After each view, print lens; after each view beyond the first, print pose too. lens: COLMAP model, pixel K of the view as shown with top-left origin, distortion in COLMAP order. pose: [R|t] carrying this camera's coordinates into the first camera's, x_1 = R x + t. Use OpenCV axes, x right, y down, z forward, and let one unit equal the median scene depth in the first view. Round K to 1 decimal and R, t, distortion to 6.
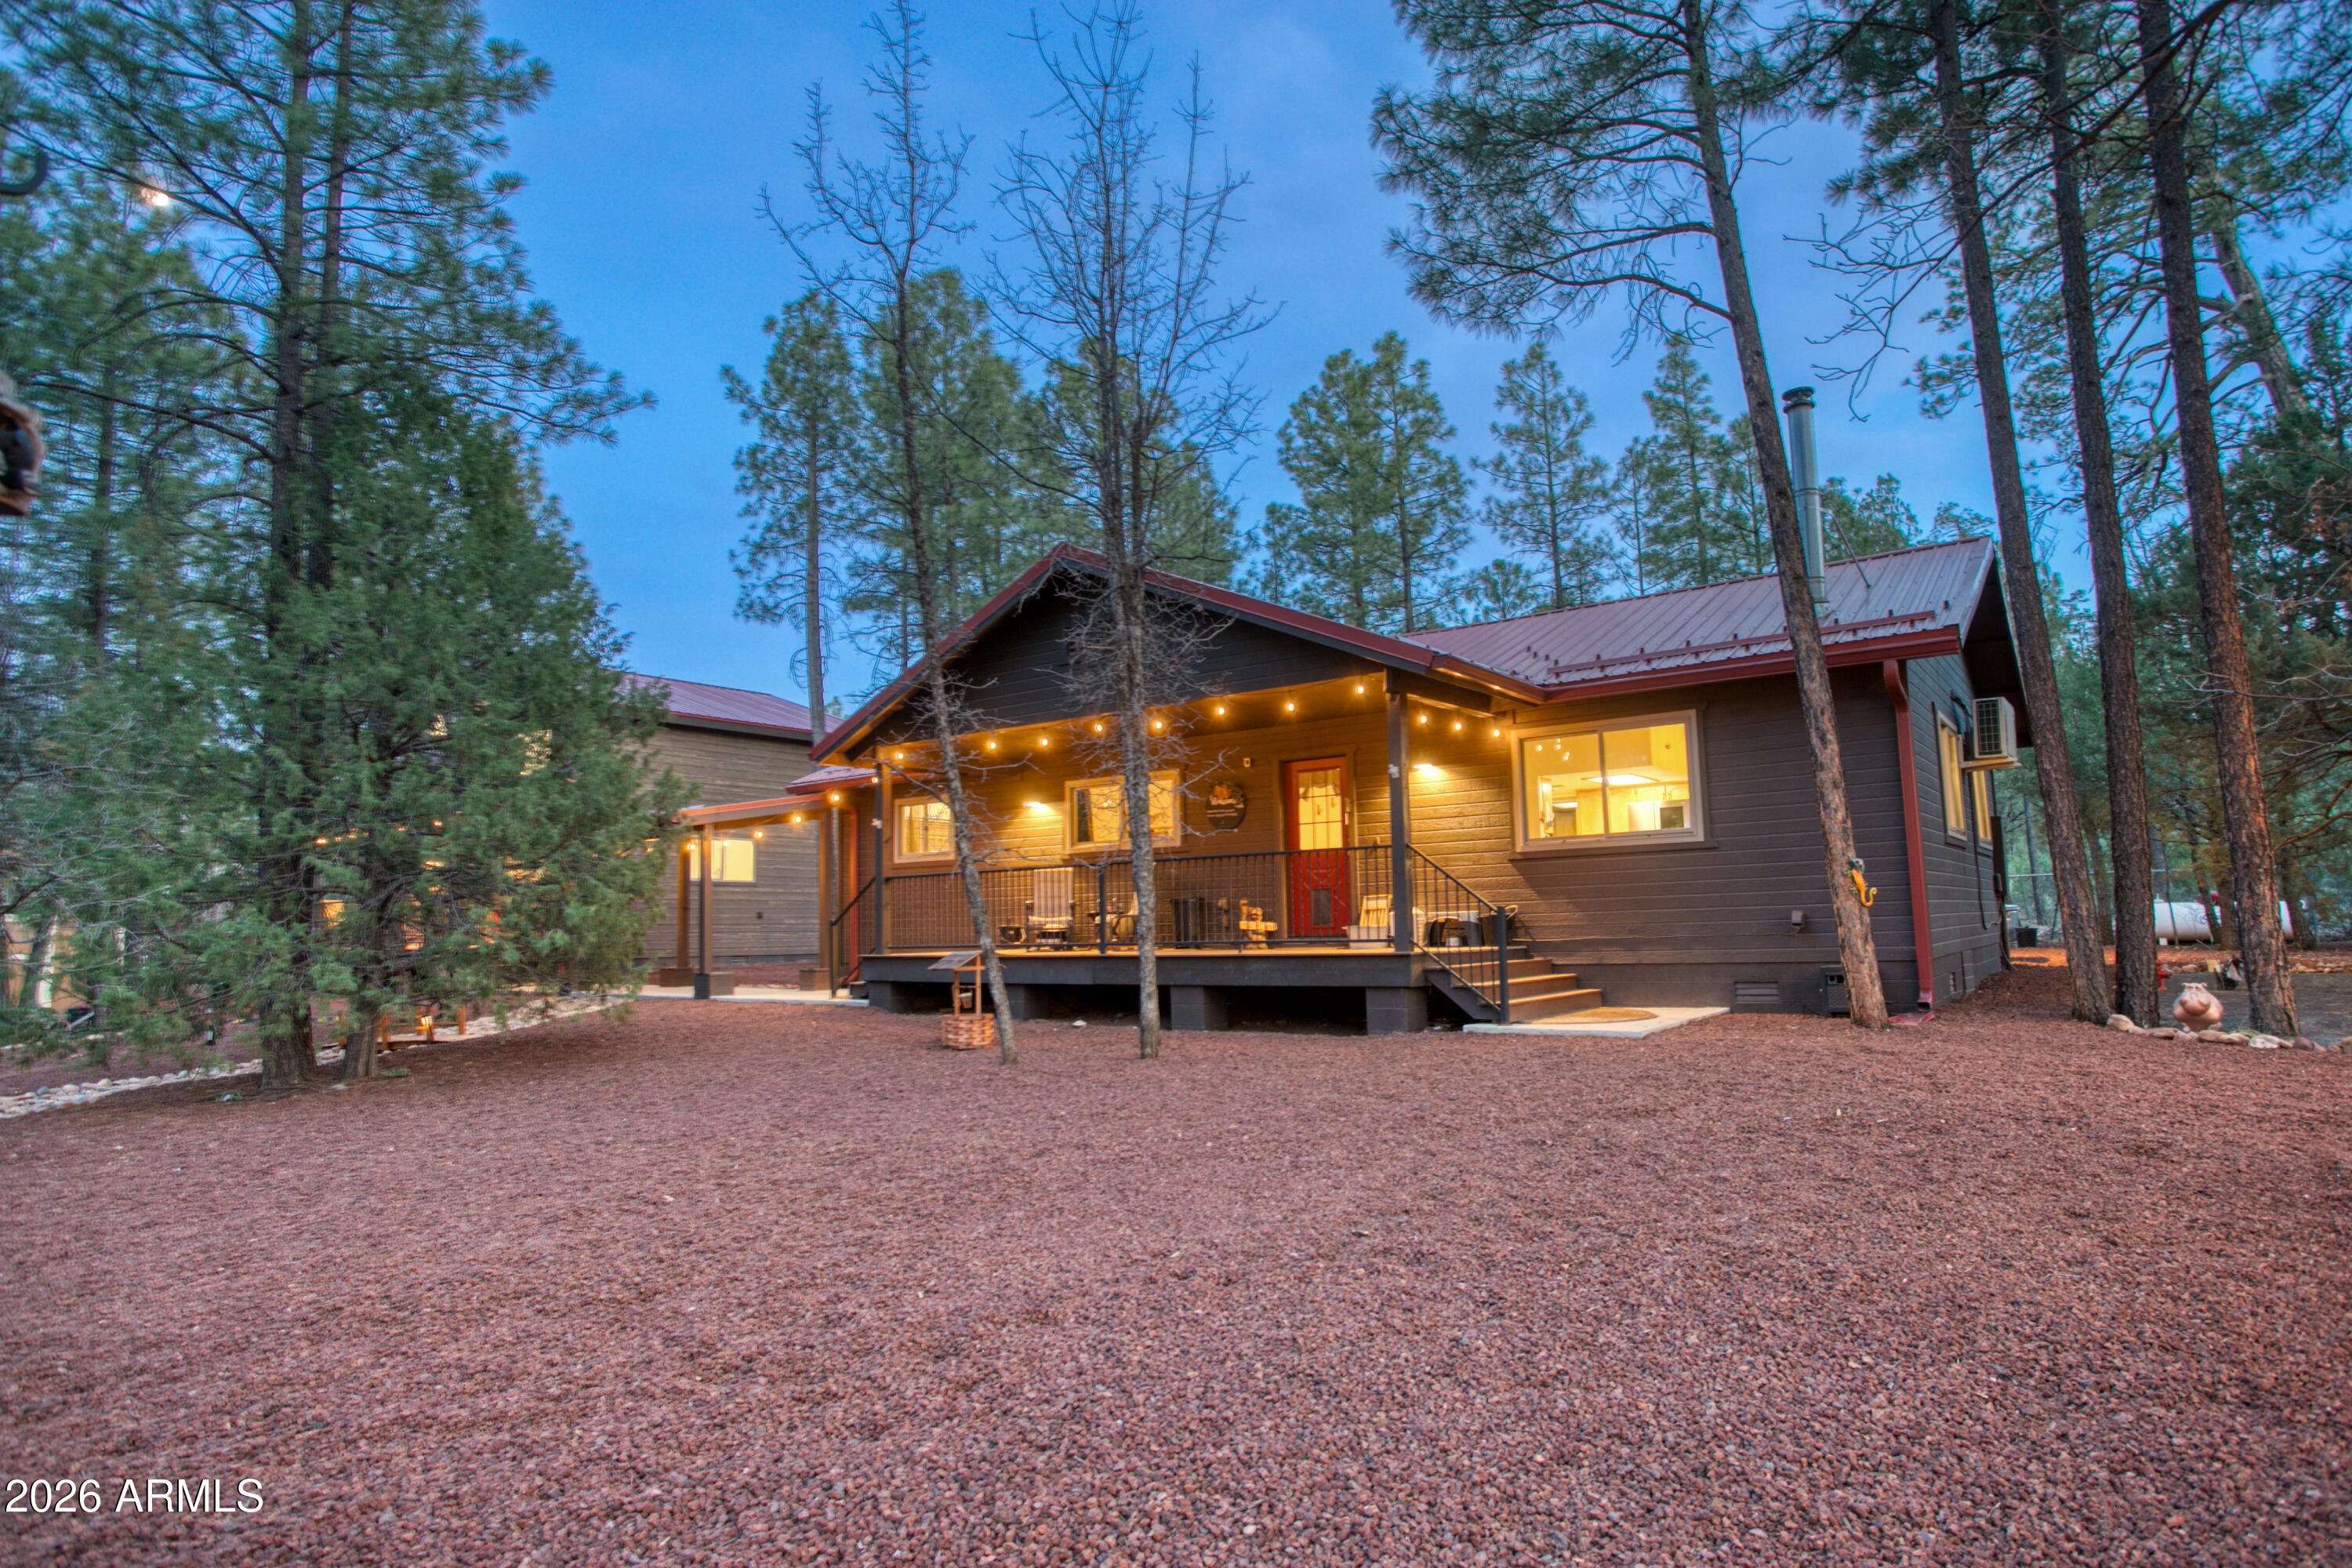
lens RADIAL K [[1301.7, 0, 1176.0], [0, 1301.7, 784.0], [0, 0, 1]] dist [-0.030812, 0.000222]
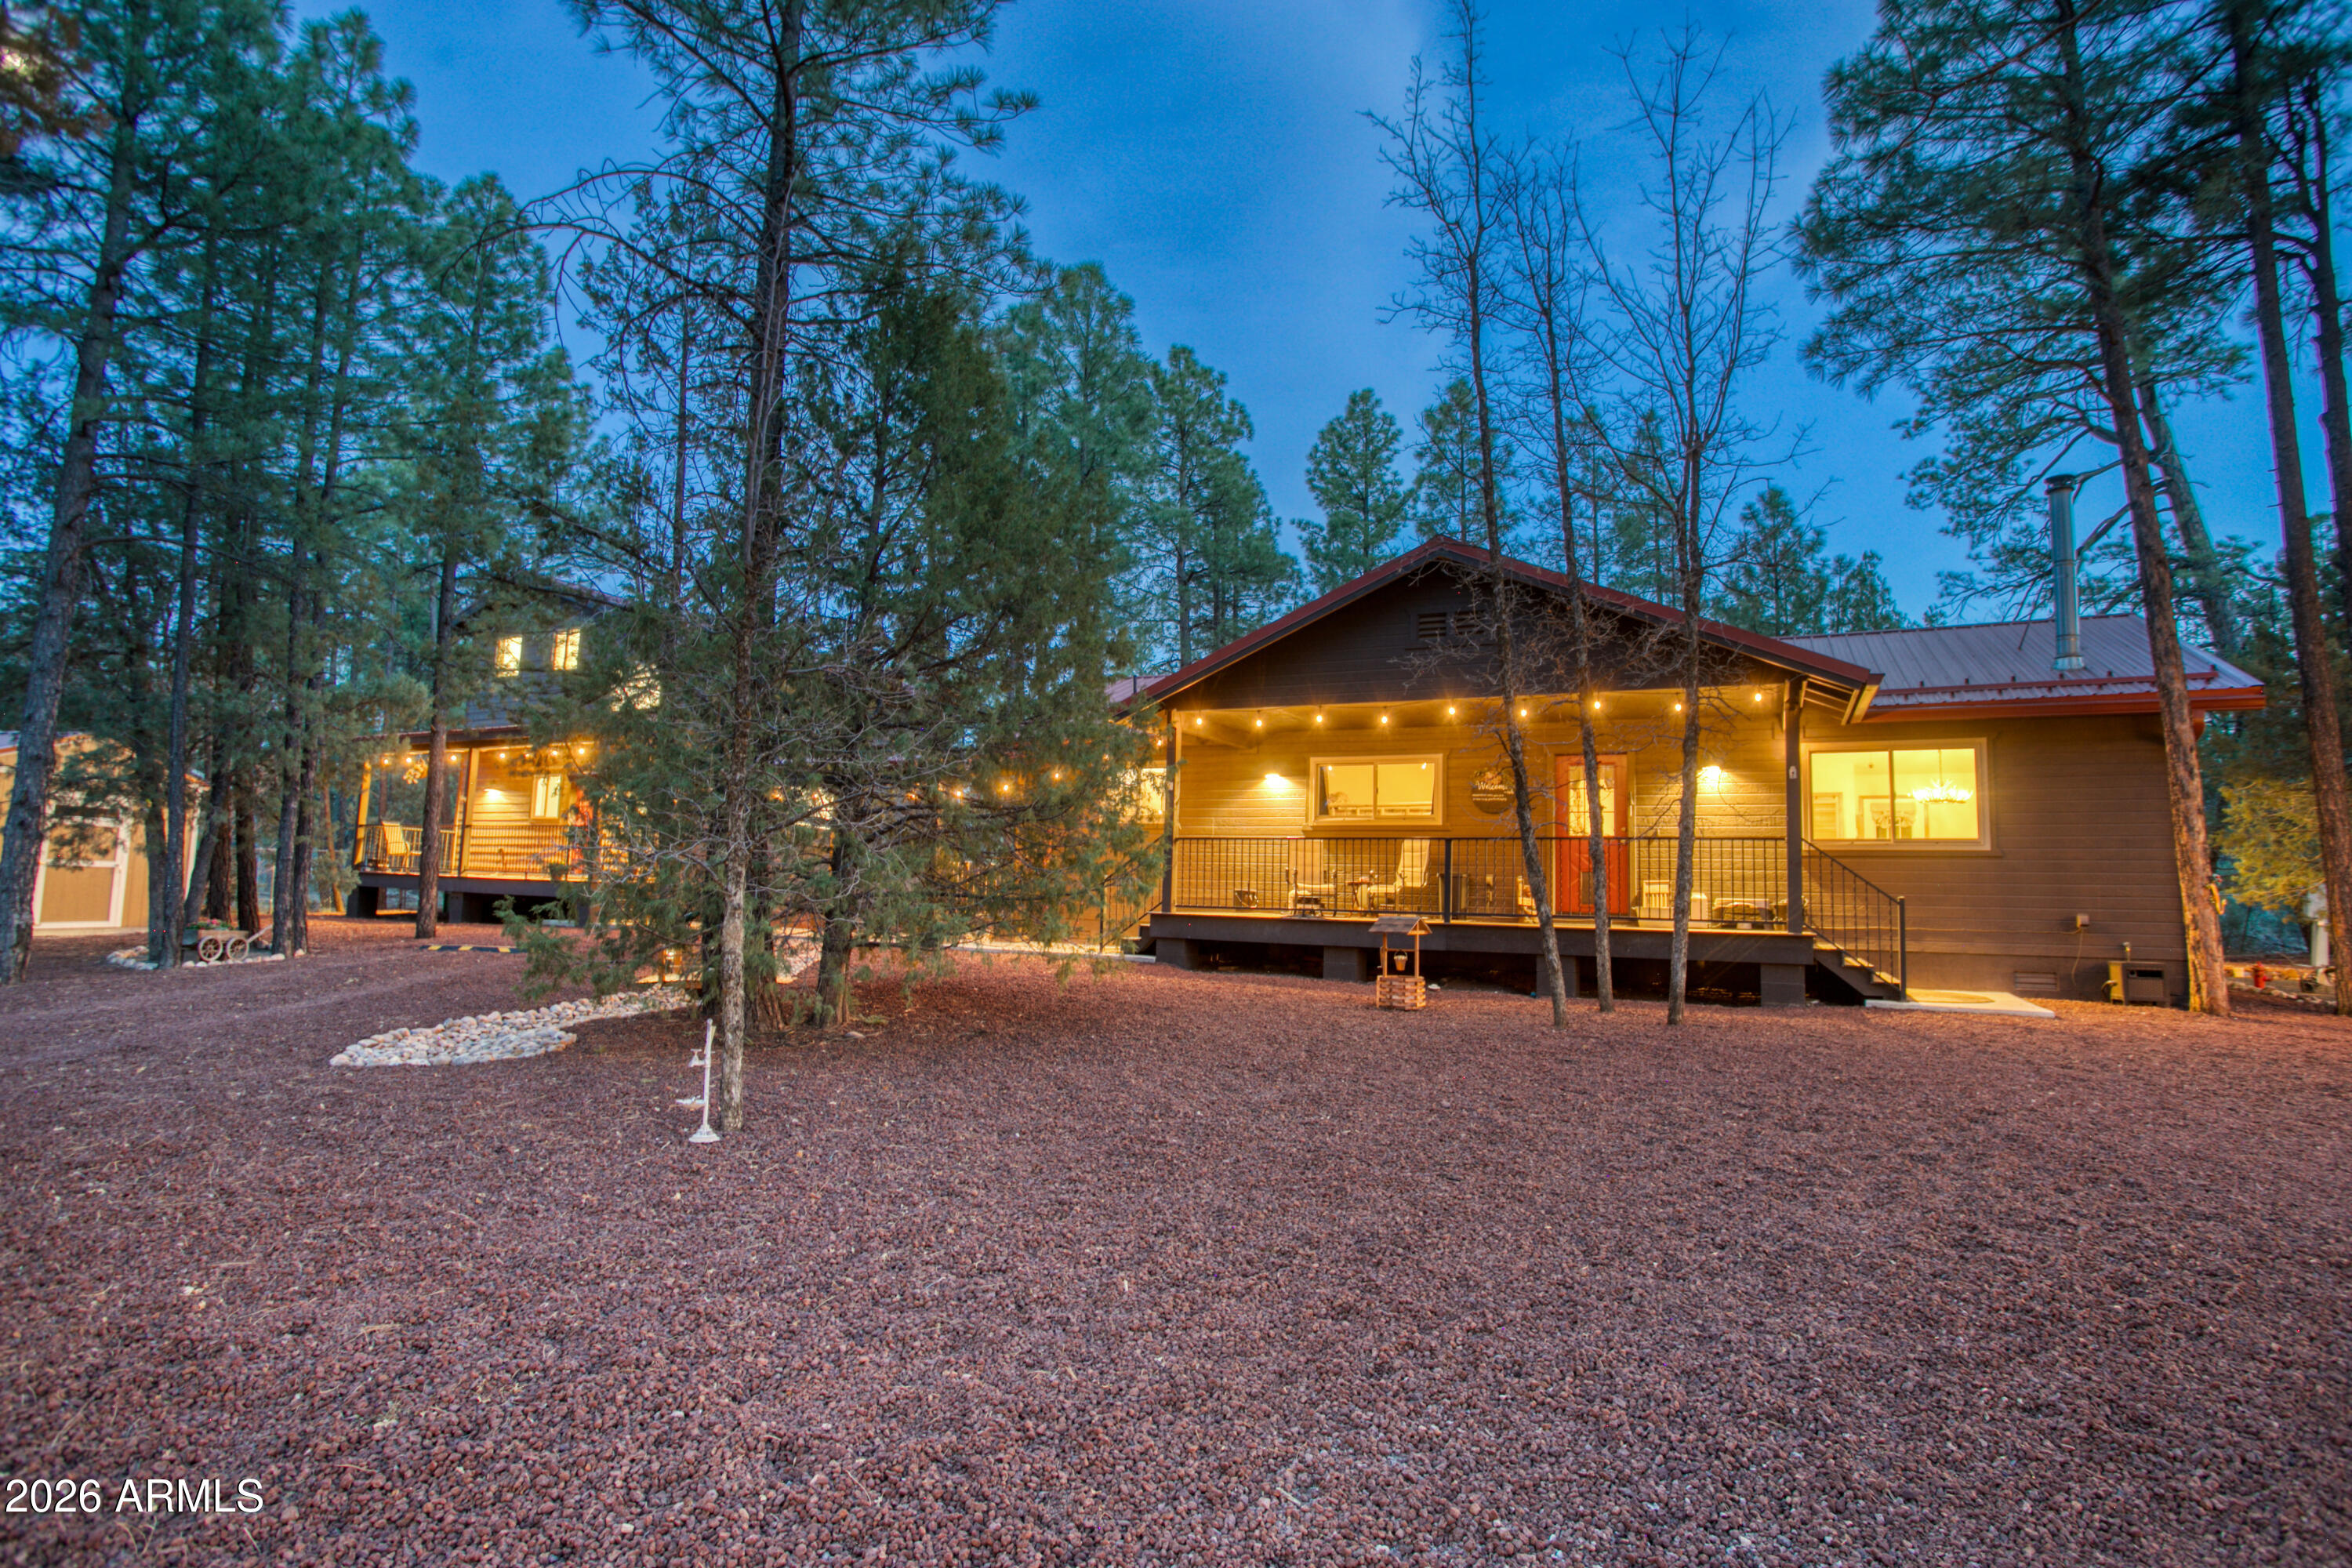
lens RADIAL K [[1151.2, 0, 1176.0], [0, 1151.2, 784.0], [0, 0, 1]] dist [-0.055875, 0.009716]
pose [[0.983838, 0.067041, 0.166040, -0.436015], [-0.069578, 0.997531, 0.009505, 0.023146], [-0.164992, -0.020904, 0.986073, 0.107224]]
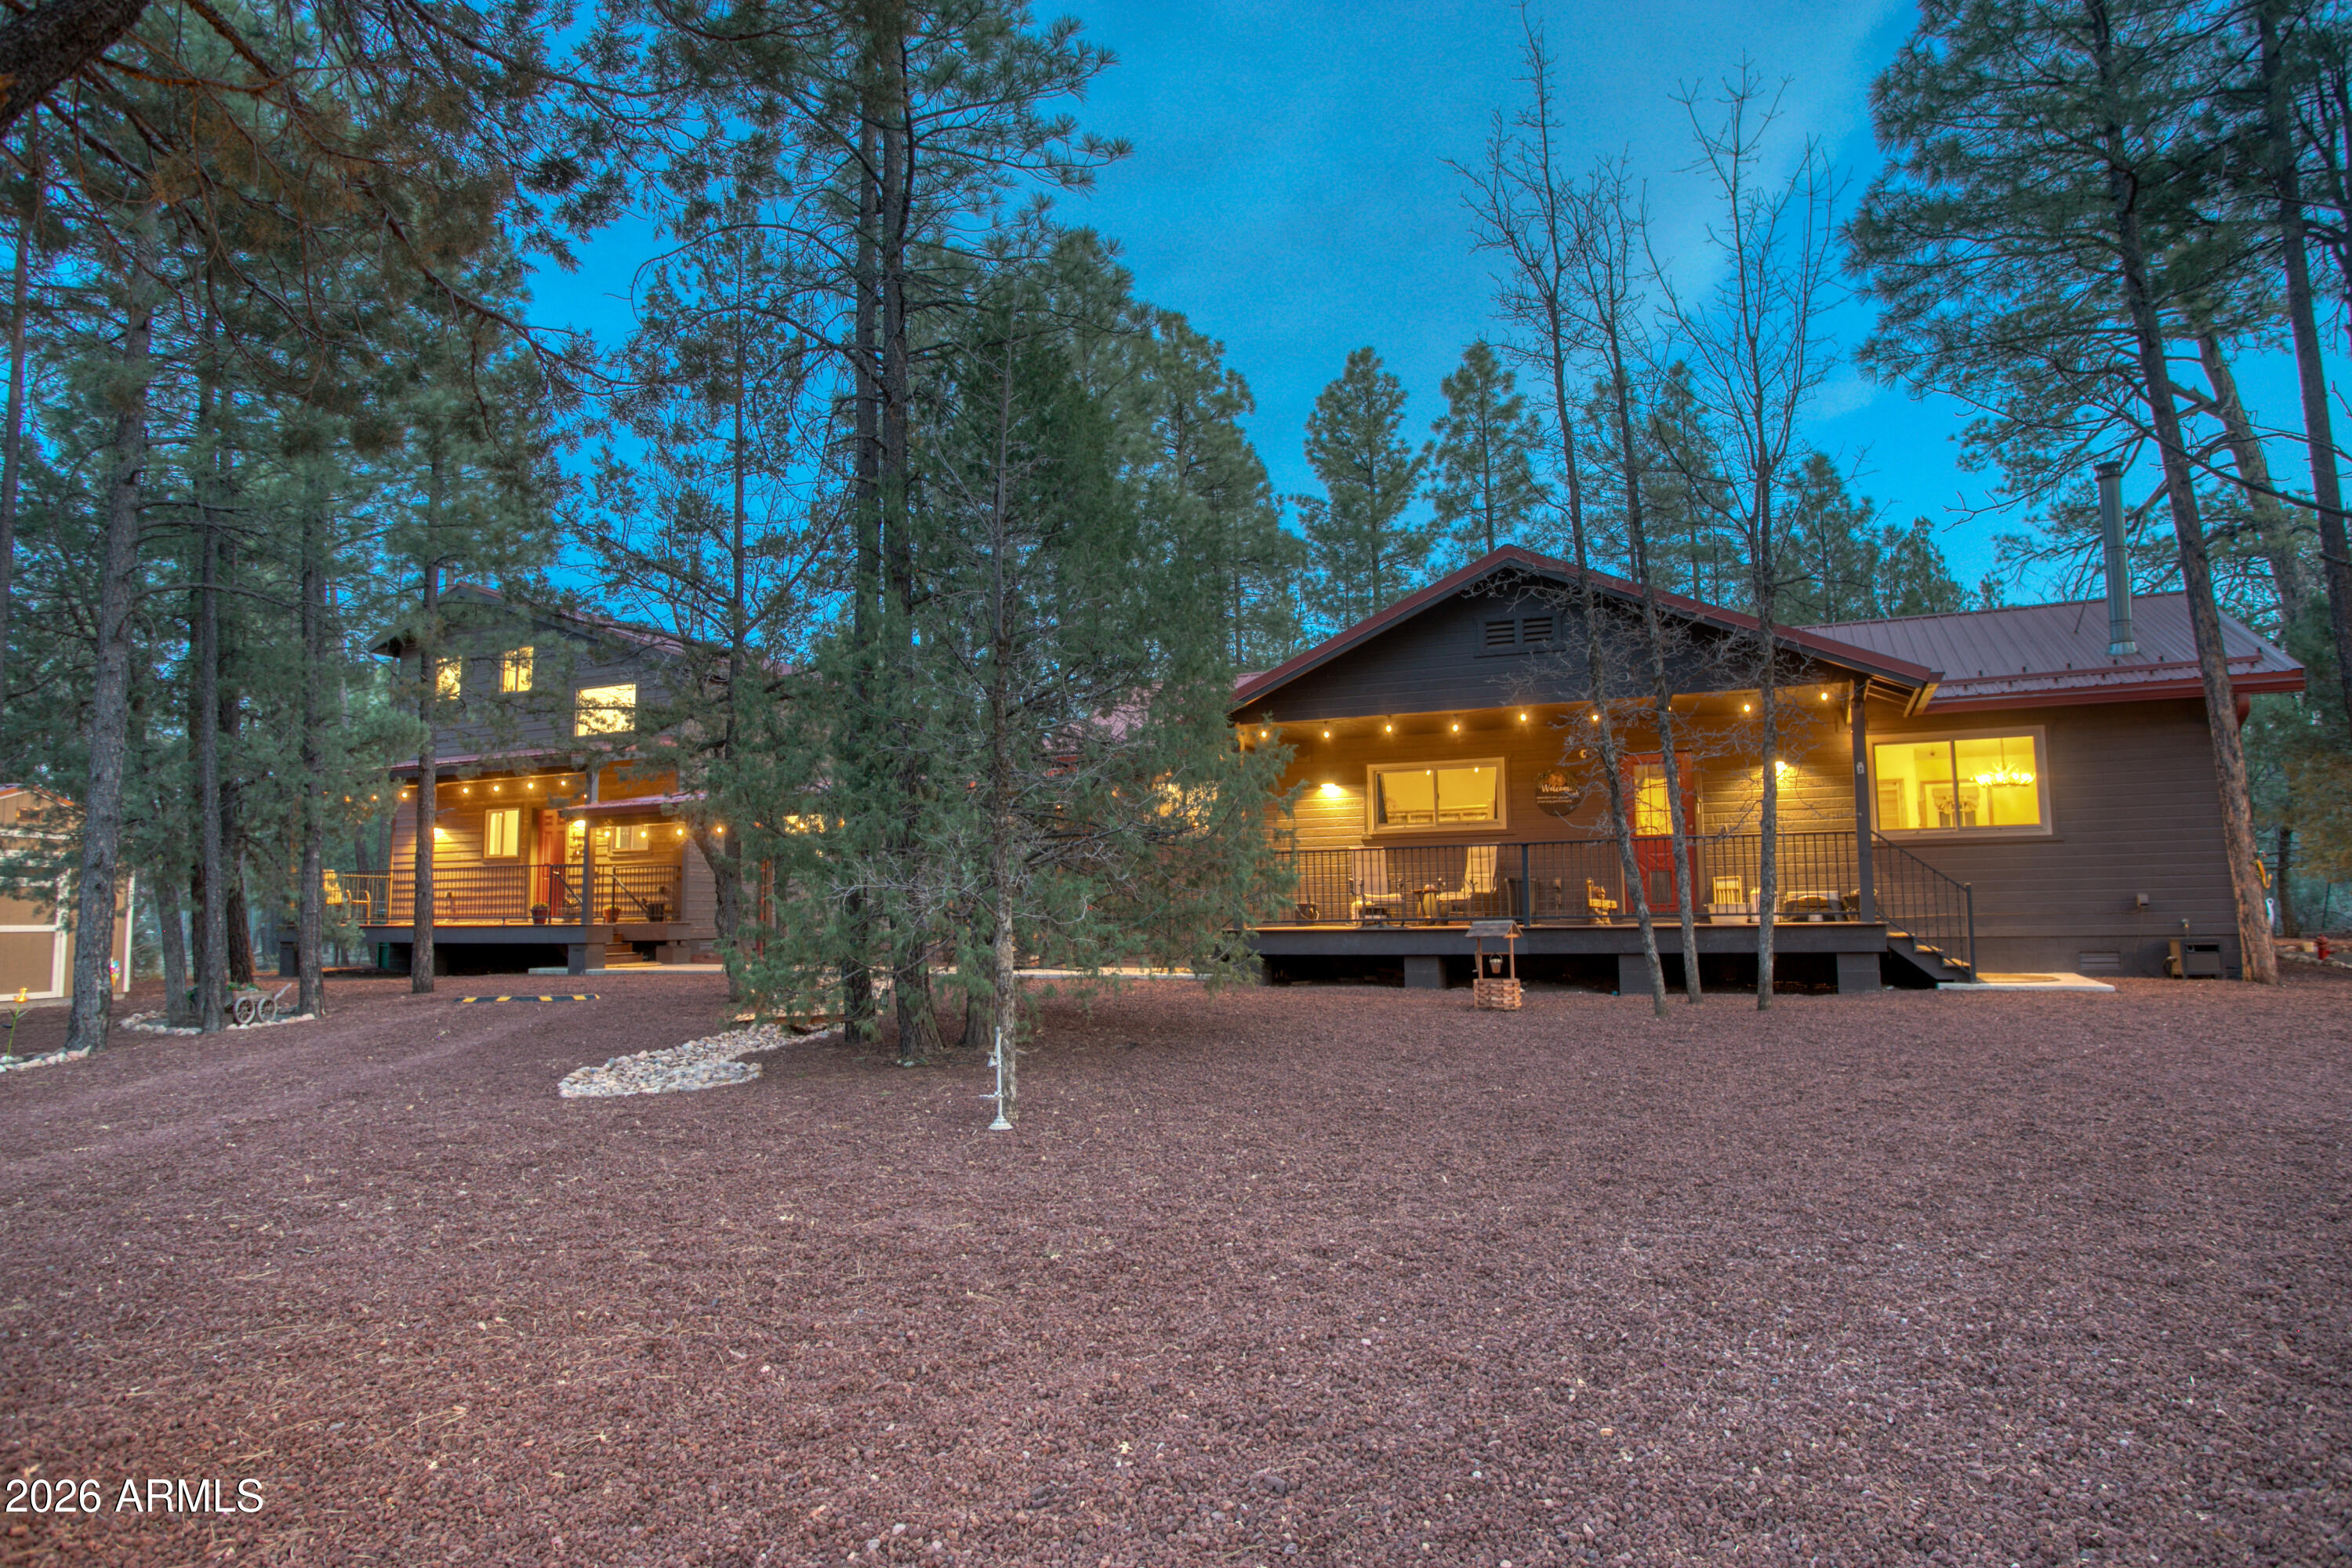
lens RADIAL K [[1369.1, 0, 1176.0], [0, 1369.1, 784.0], [0, 0, 1]] dist [-0.034038, 0.000091]
pose [[0.977101, 0.031332, 0.210454, -0.579497], [-0.033453, 0.999419, 0.006523, 0.014174], [-0.210128, -0.013414, 0.977582, -0.048519]]
